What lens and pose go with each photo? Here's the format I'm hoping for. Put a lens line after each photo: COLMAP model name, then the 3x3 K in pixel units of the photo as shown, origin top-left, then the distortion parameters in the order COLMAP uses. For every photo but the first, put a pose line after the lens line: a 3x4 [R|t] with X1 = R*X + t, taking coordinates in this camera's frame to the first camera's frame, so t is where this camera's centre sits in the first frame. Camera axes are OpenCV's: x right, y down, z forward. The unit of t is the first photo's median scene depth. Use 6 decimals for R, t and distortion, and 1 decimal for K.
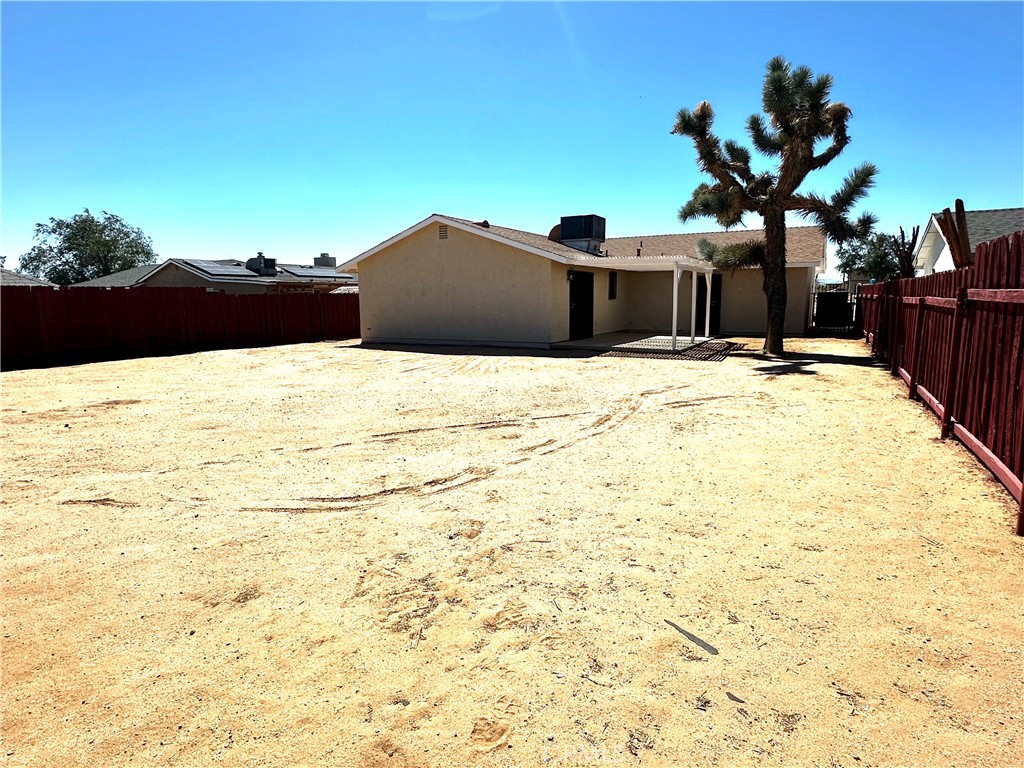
lens RADIAL K [[577.9, 0, 512.0], [0, 577.9, 384.0], [0, 0, 1]] dist [-0.001238, 0.000024]
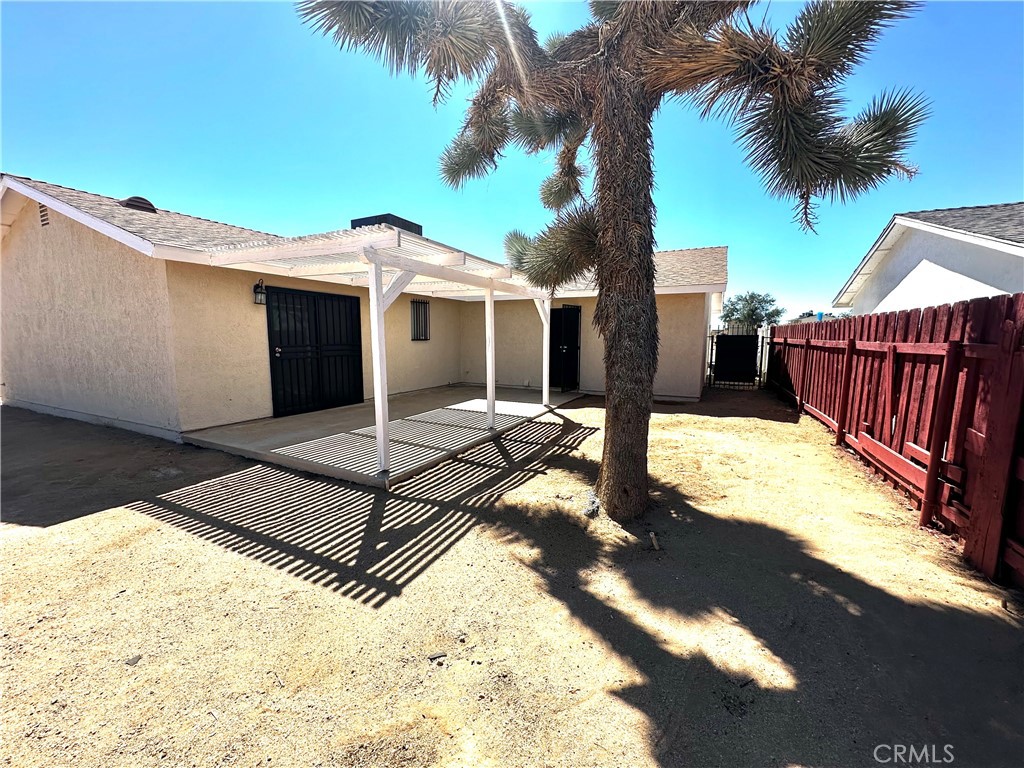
lens RADIAL K [[408.1, 0, 512.0], [0, 408.1, 384.0], [0, 0, 1]] dist [-0.002923, 0.000615]
pose [[0.998916, 0.008285, 0.045809, 0.280110], [-0.006644, 0.999334, -0.035877, -0.086535], [-0.046075, 0.035533, 0.998306, 0.564380]]
